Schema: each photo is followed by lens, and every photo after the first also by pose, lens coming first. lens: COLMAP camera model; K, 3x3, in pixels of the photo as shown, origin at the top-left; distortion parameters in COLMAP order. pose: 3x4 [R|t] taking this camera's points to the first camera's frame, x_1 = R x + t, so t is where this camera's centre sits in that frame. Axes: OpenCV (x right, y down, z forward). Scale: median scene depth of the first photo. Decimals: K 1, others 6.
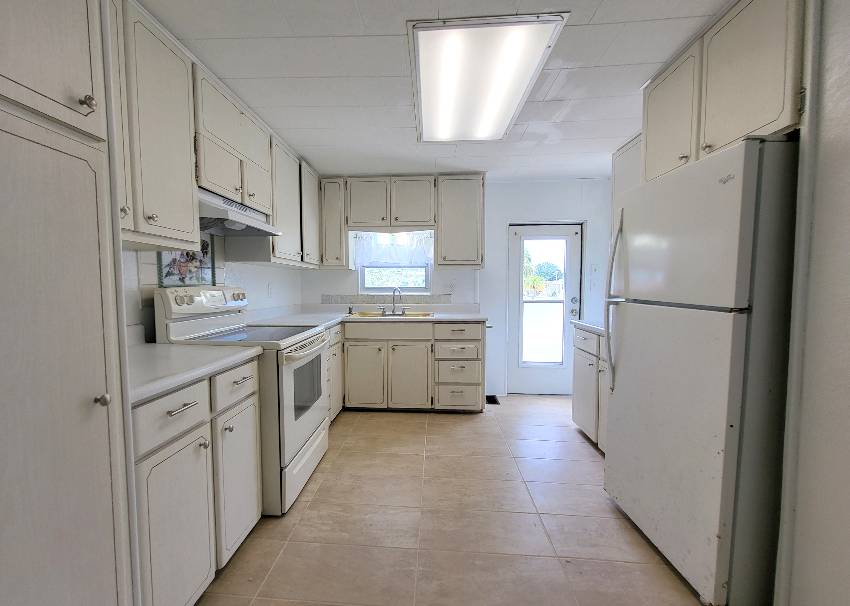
lens RADIAL K [[335.6, 0, 409.1], [0, 335.6, 300.8], [0, 0, 1]] dist [0.000074, -0.000050]
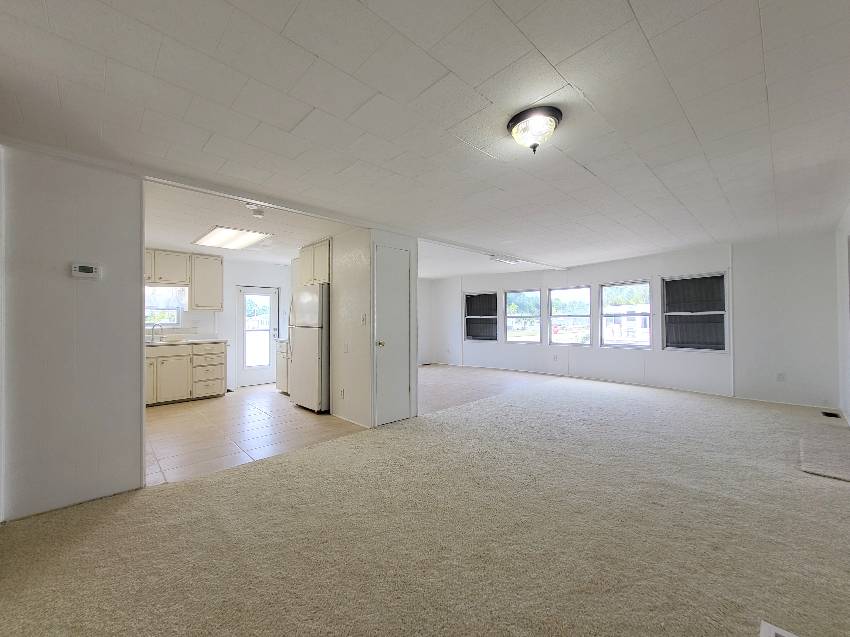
lens RADIAL K [[337.1, 0, 425.0], [0, 337.1, 318.5], [0, 0, 1]] dist [0.000004, 0.000011]
pose [[0.633536, 0.000462, 0.773713, -0.462393], [0.039955, 0.998646, -0.033312, 0.038060], [-0.772681, 0.052018, 0.632660, -0.894999]]
